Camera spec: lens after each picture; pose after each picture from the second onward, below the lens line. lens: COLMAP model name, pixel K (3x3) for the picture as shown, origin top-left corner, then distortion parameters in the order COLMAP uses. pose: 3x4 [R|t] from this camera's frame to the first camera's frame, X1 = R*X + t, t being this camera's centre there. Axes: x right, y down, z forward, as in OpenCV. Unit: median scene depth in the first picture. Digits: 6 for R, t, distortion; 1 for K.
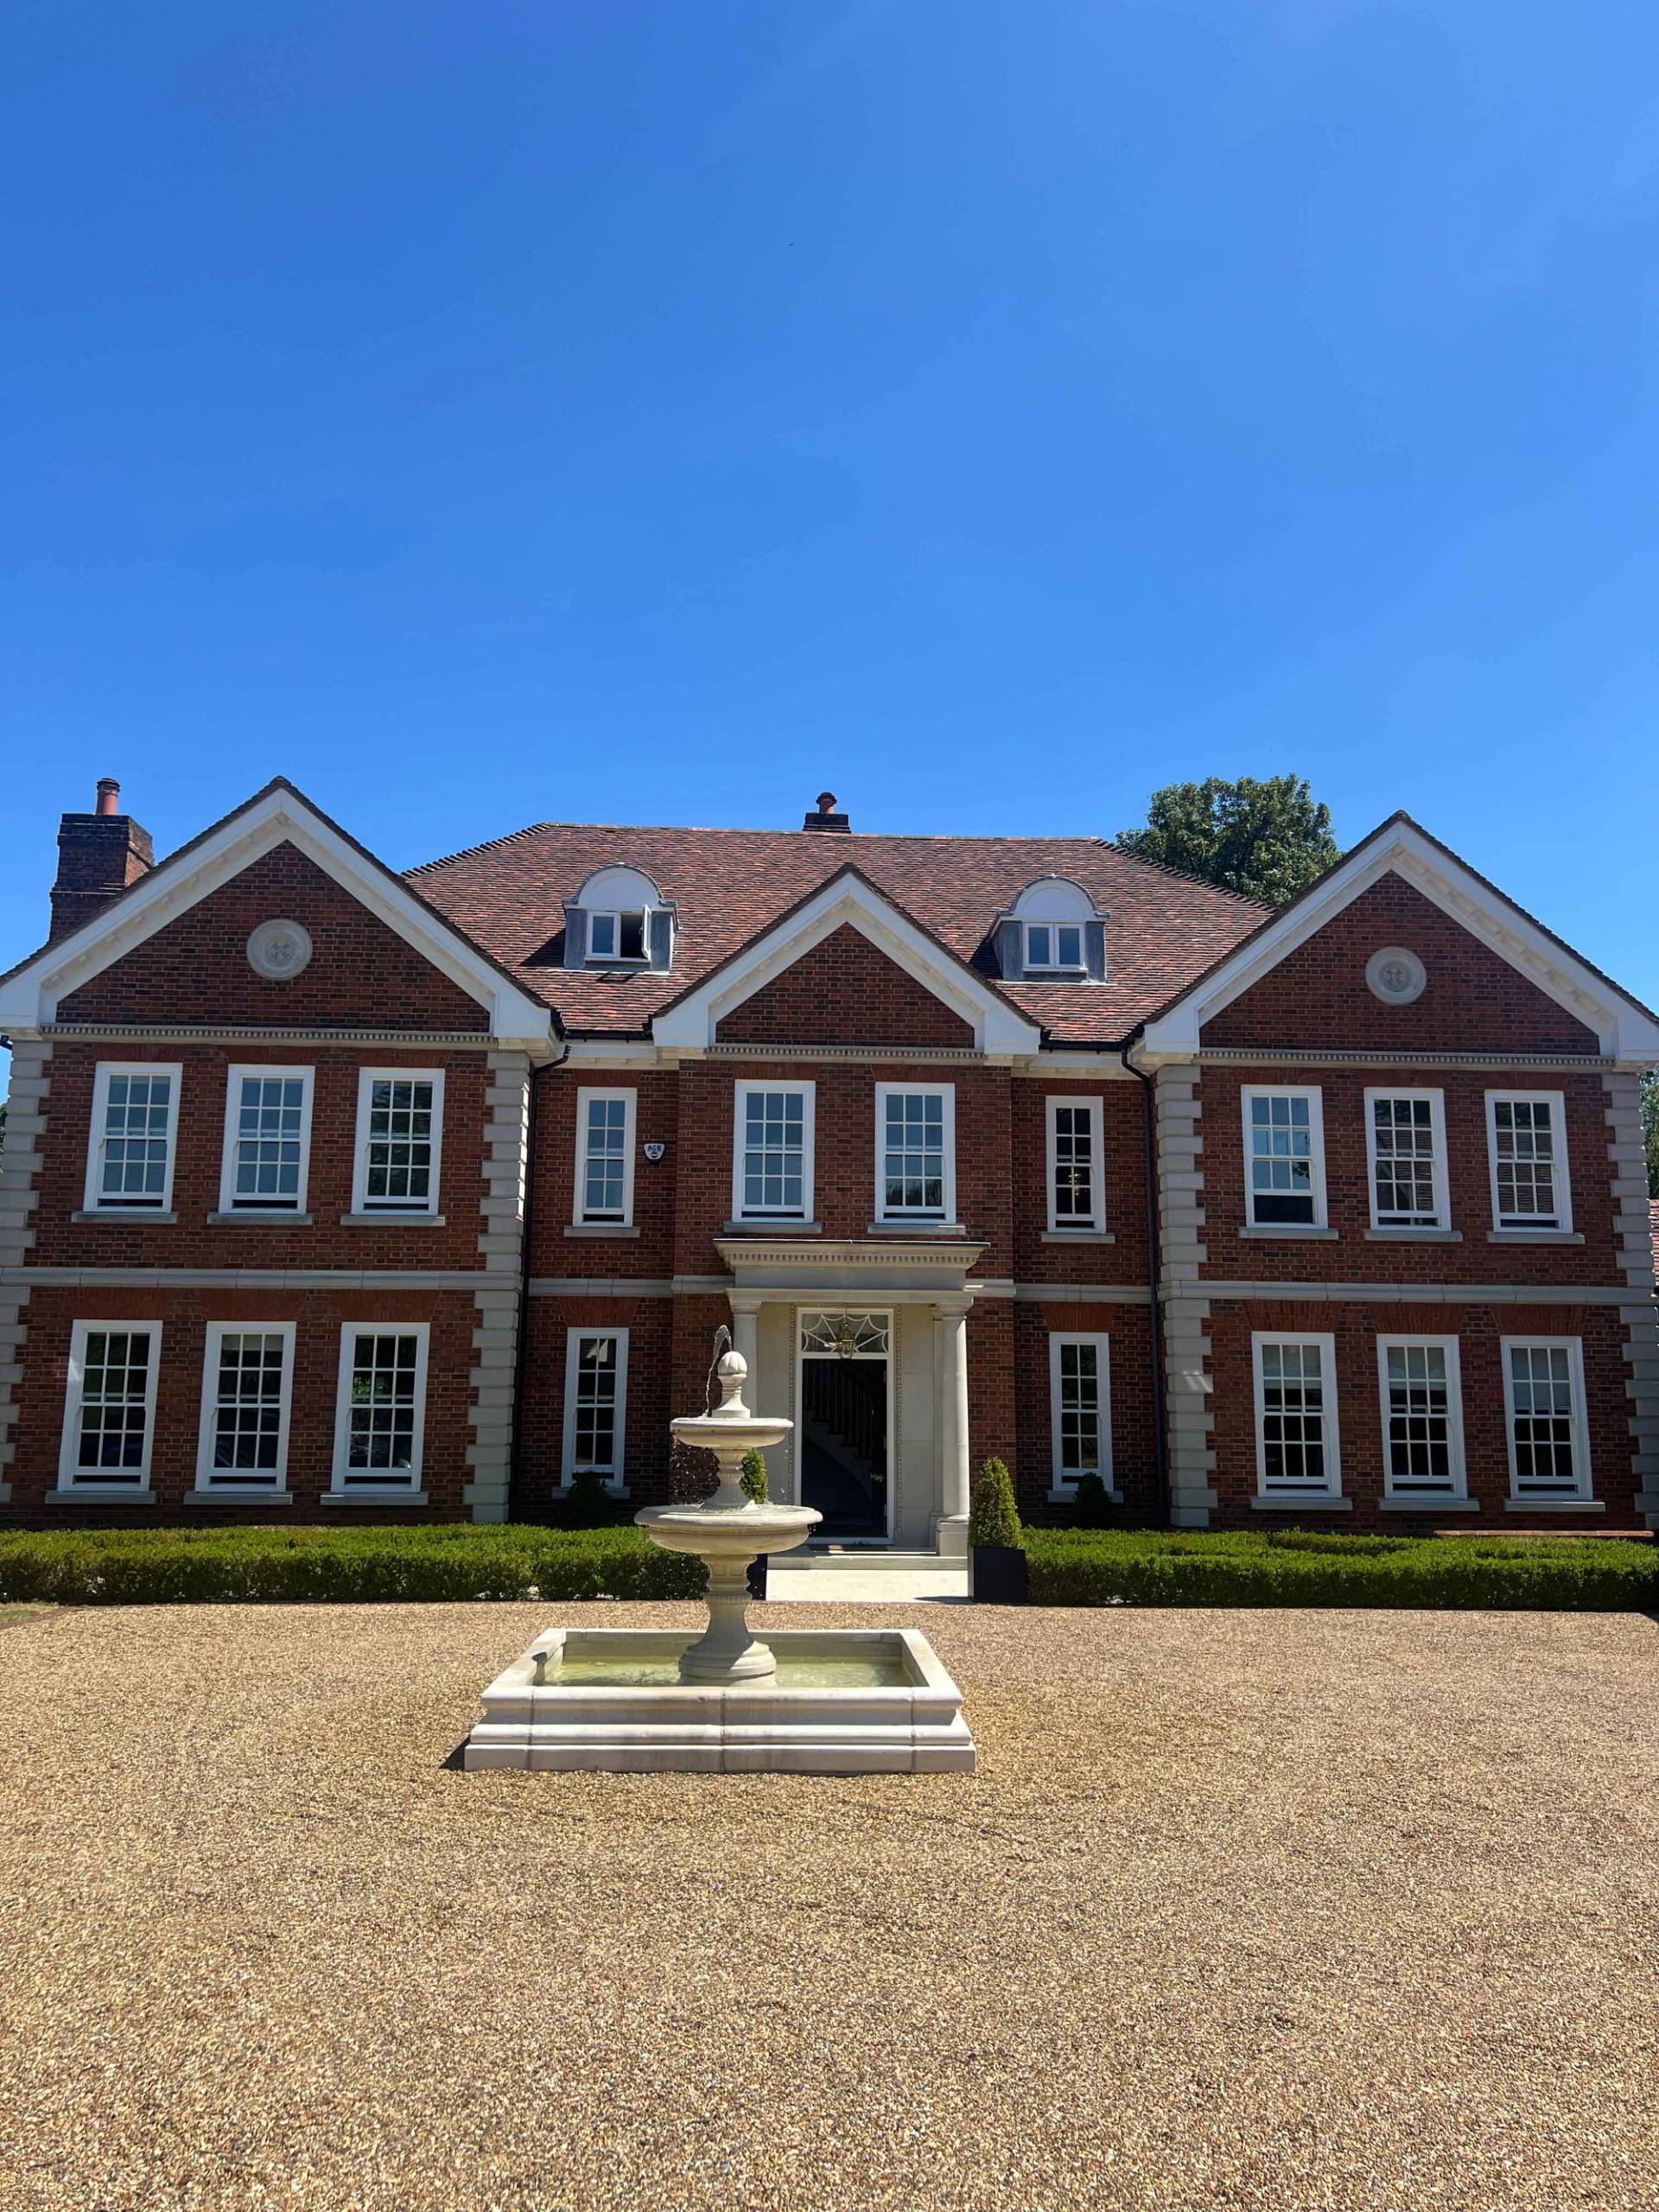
lens RADIAL K [[1685.4, 0, 833.0], [0, 1685.4, 1097.6], [0, 0, 1]] dist [0.060842, -0.065448]
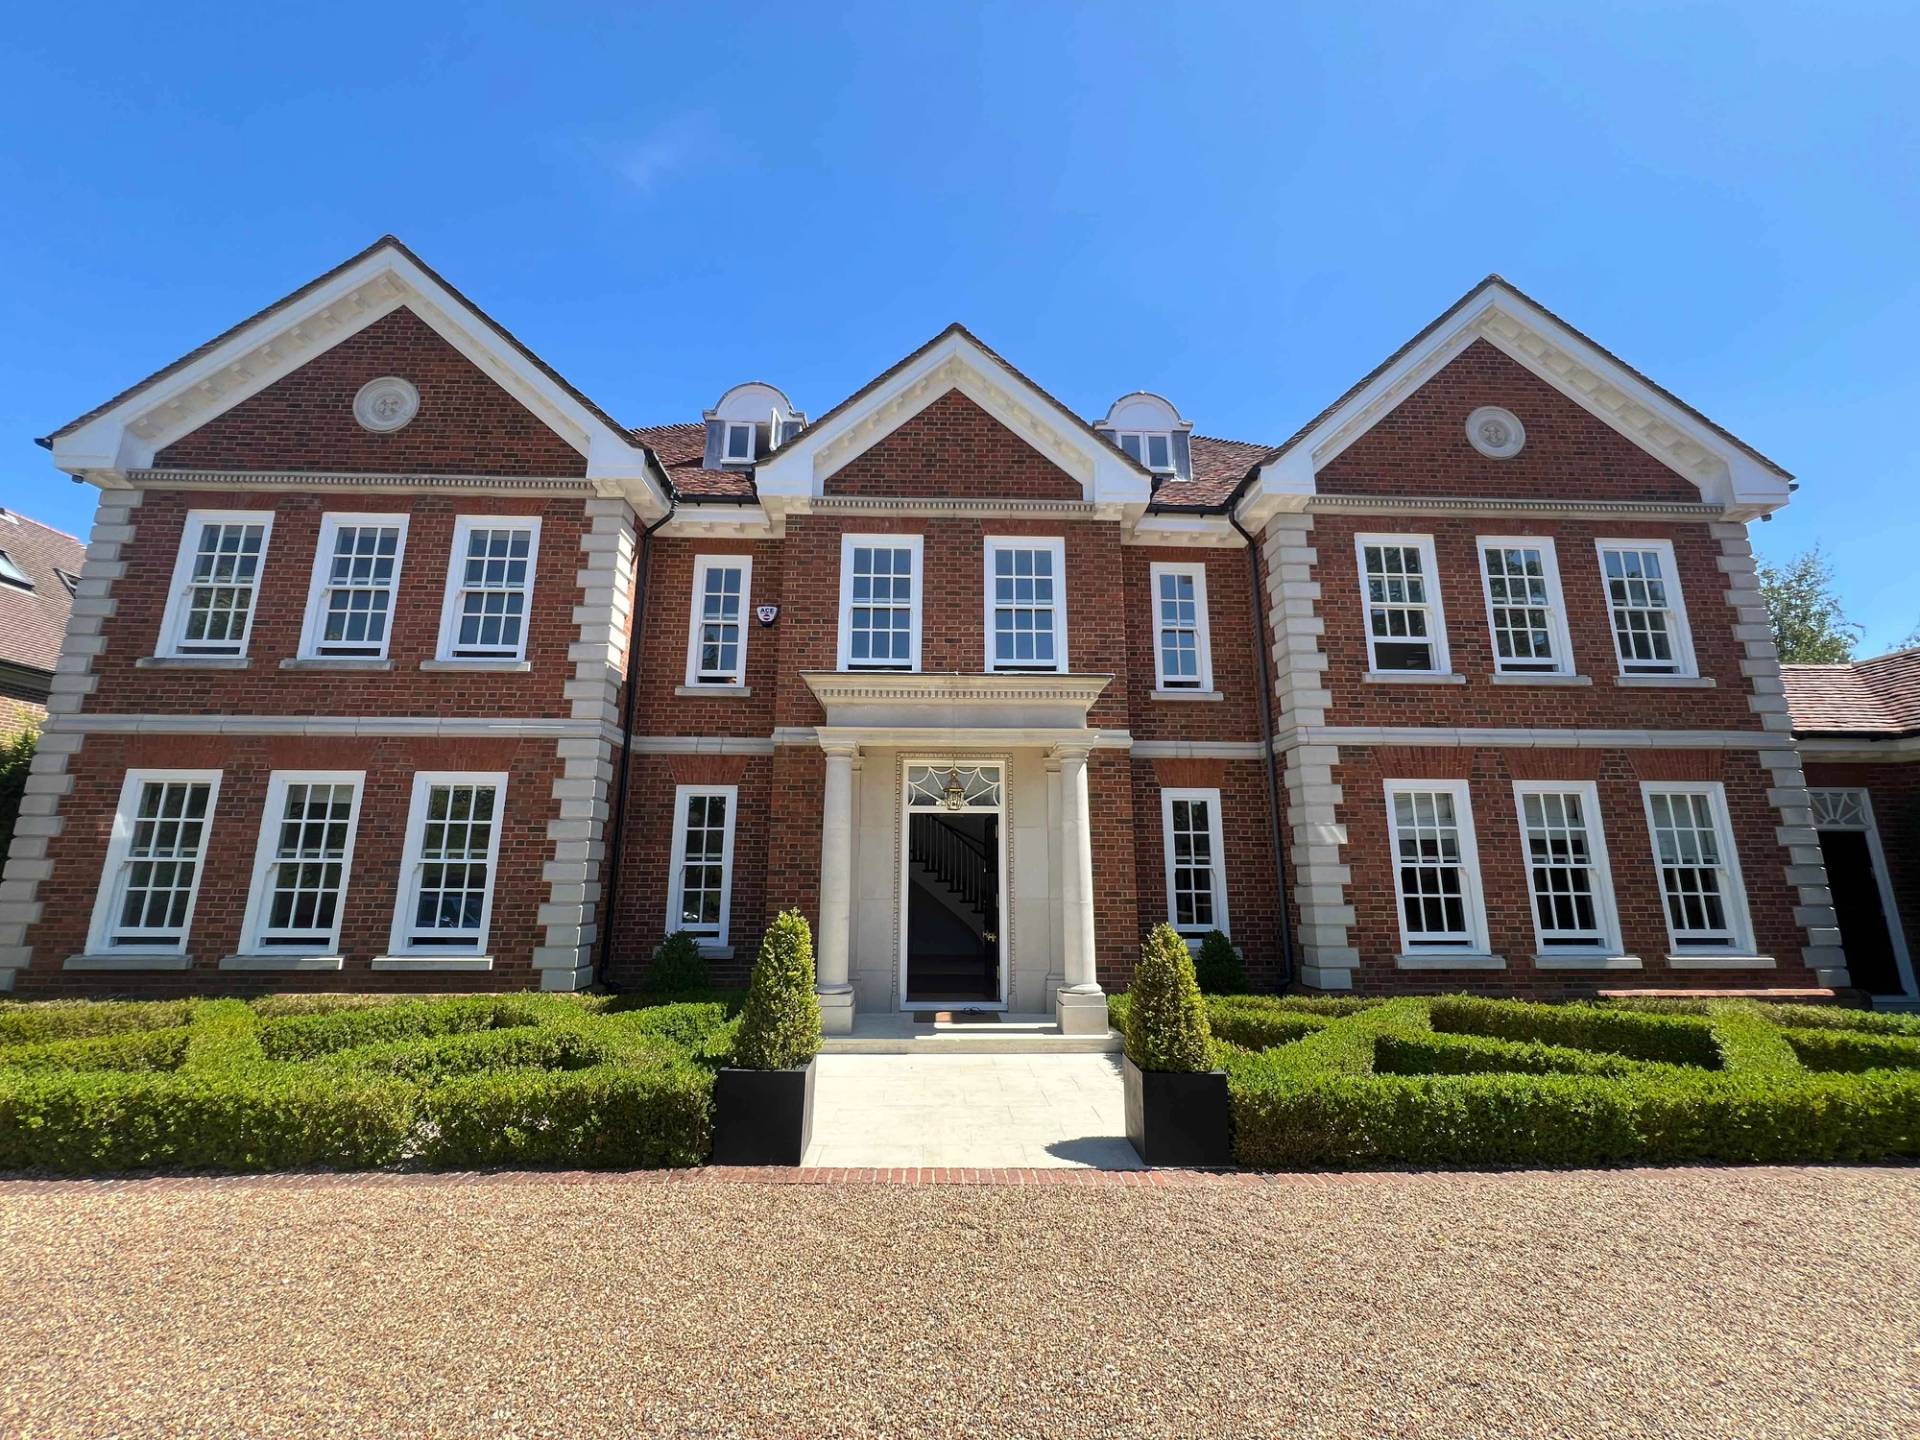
lens RADIAL K [[773.1, 0, 954.3], [0, 773.1, 714.0], [0, 0, 1]] dist [-0.007971, 0.003048]
pose [[0.999711, -0.009982, -0.021882, 0.017206], [0.009275, 0.999439, -0.032174, 0.113592], [0.022191, 0.031961, 0.999243, 0.563290]]
